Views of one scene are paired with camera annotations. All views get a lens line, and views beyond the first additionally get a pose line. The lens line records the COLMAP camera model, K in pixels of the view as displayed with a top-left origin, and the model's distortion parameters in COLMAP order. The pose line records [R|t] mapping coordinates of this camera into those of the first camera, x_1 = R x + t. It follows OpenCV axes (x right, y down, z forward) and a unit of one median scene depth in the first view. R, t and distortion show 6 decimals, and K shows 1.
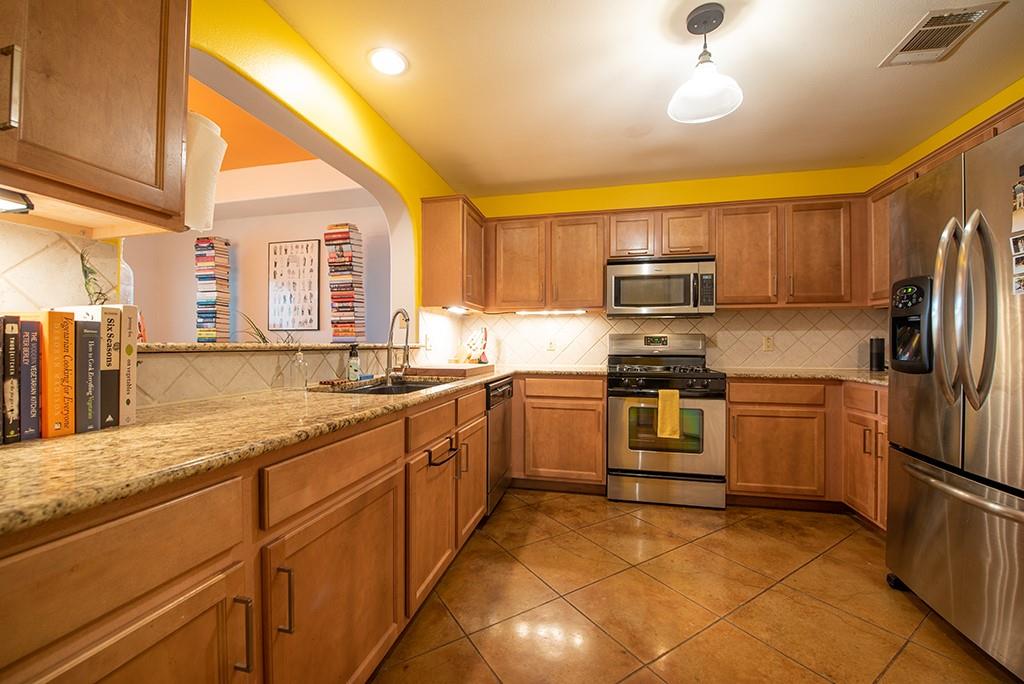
lens RADIAL K [[408.0, 0, 510.9], [0, 408.0, 343.9], [0, 0, 1]] dist [-0.019282, -0.000675]
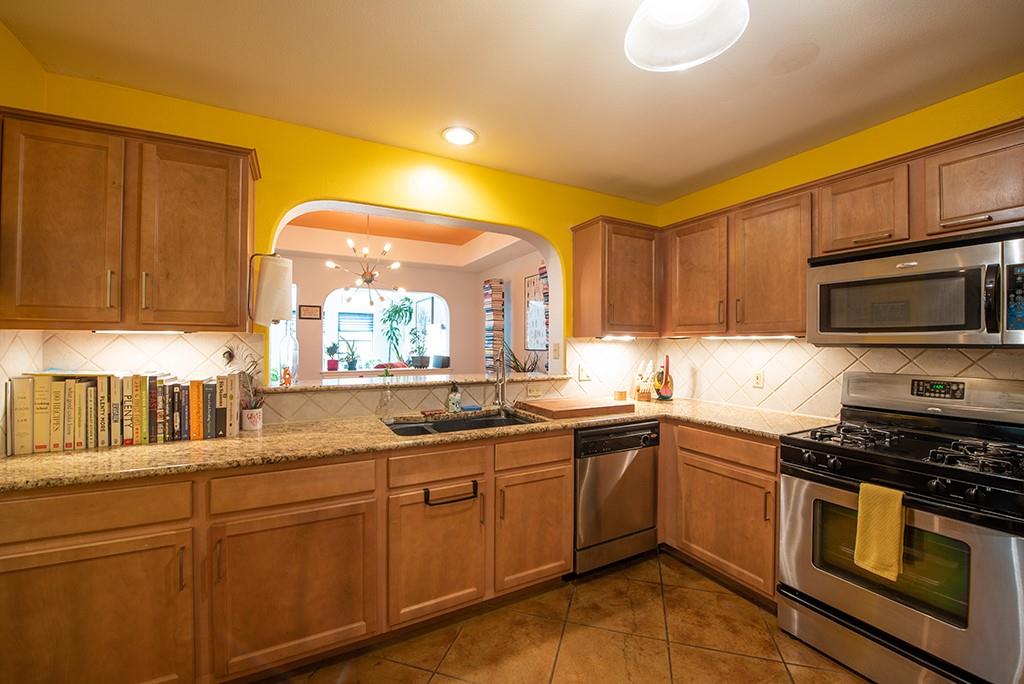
lens RADIAL K [[408.0, 0, 510.9], [0, 408.0, 343.9], [0, 0, 1]] dist [-0.019282, -0.000675]
pose [[0.658114, 0.001985, -0.752916, 0.450031], [-0.001520, 0.999998, 0.001308, -0.080504], [0.752917, 0.000284, 0.658115, 0.247673]]
